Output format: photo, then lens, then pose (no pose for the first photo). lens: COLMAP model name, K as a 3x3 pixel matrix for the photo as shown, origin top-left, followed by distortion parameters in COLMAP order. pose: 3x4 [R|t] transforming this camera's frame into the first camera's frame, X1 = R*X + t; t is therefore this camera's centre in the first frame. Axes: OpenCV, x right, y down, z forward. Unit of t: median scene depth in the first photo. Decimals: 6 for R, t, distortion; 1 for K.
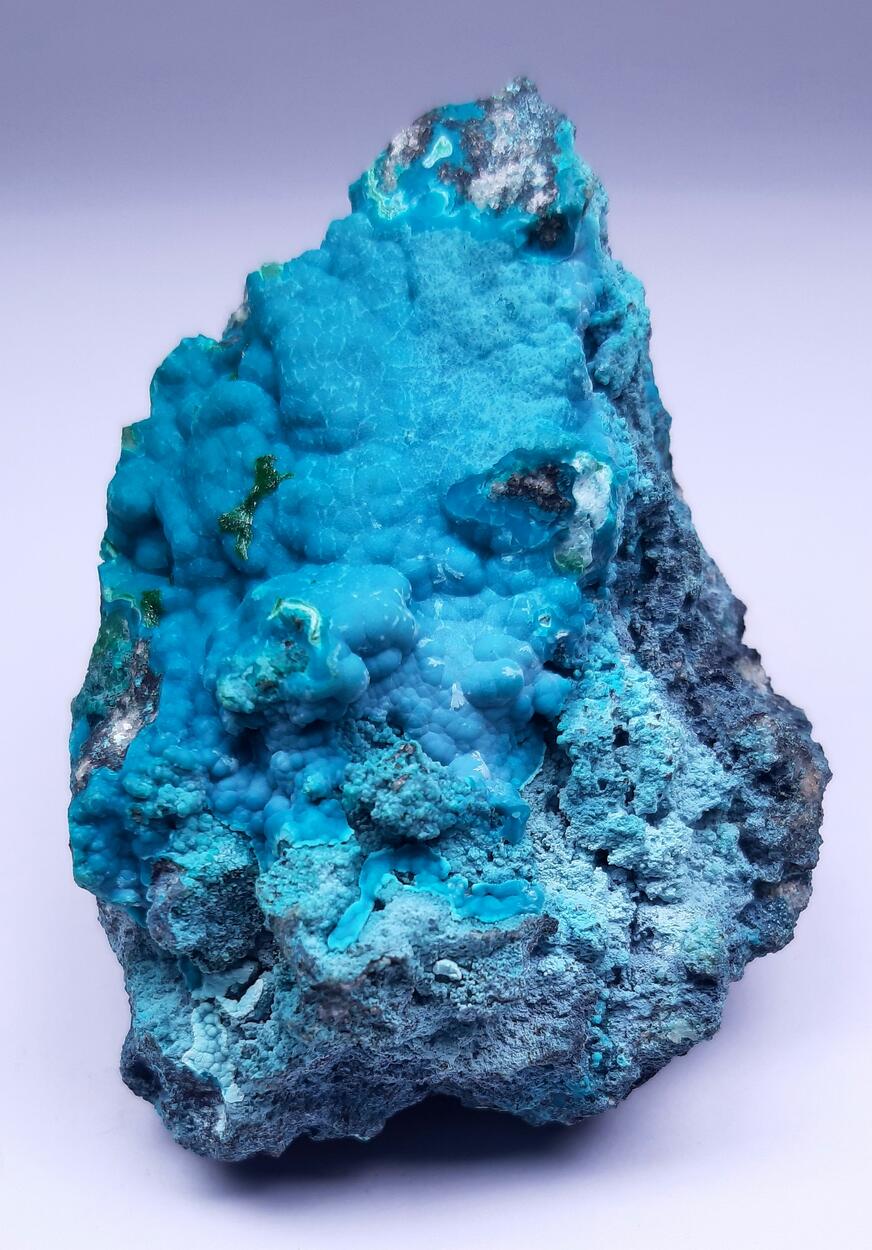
lens RADIAL K [[1003.6, 0, 376.4], [0, 1003.6, 621.2], [0, 0, 1]] dist [0.003525, 0.000363]
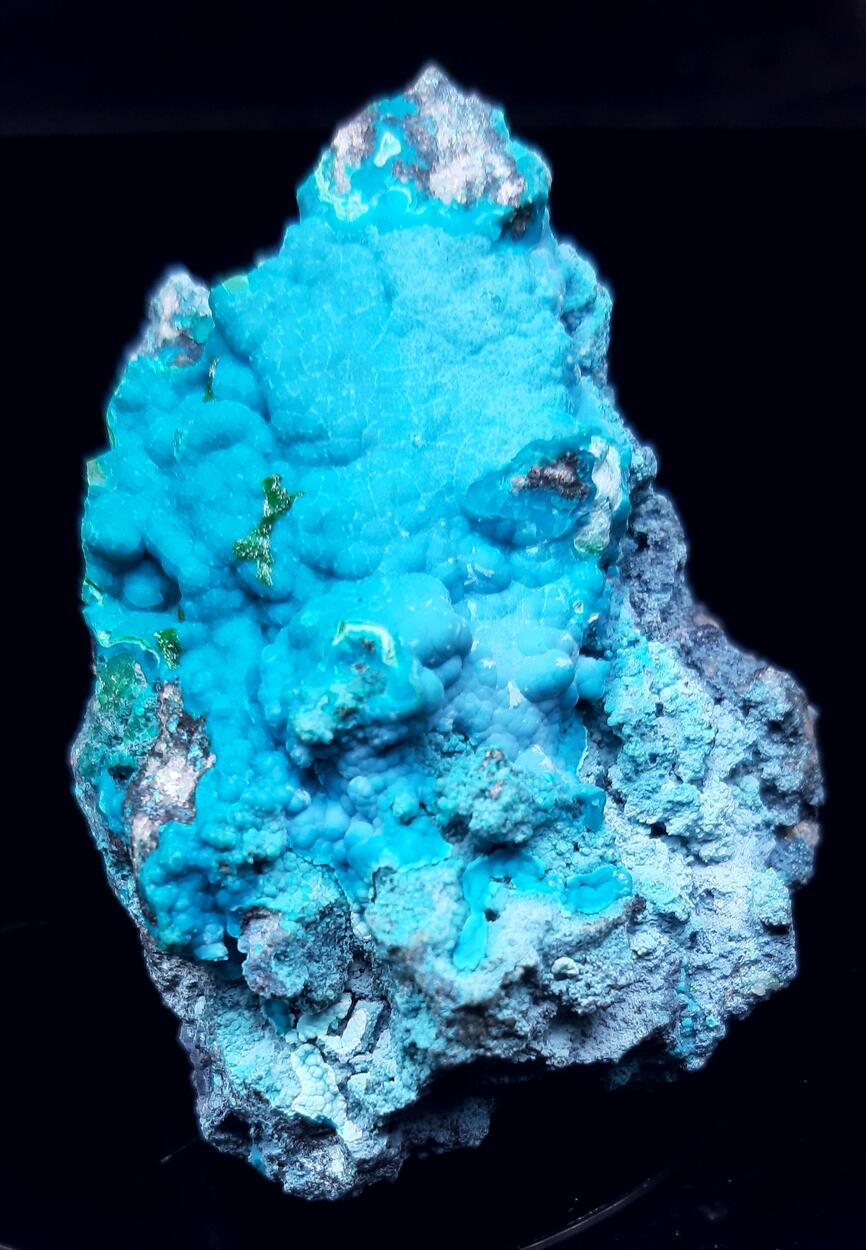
lens RADIAL K [[1002.7, 0, 433.0], [0, 1002.7, 625.0], [0, 0, 1]] dist [0.005681, -0.000076]
pose [[0.981042, -0.134237, 0.139777, -0.120883], [0.132837, 0.990949, 0.019337, -0.021853], [-0.141108, -0.000403, 0.989994, 0.022196]]
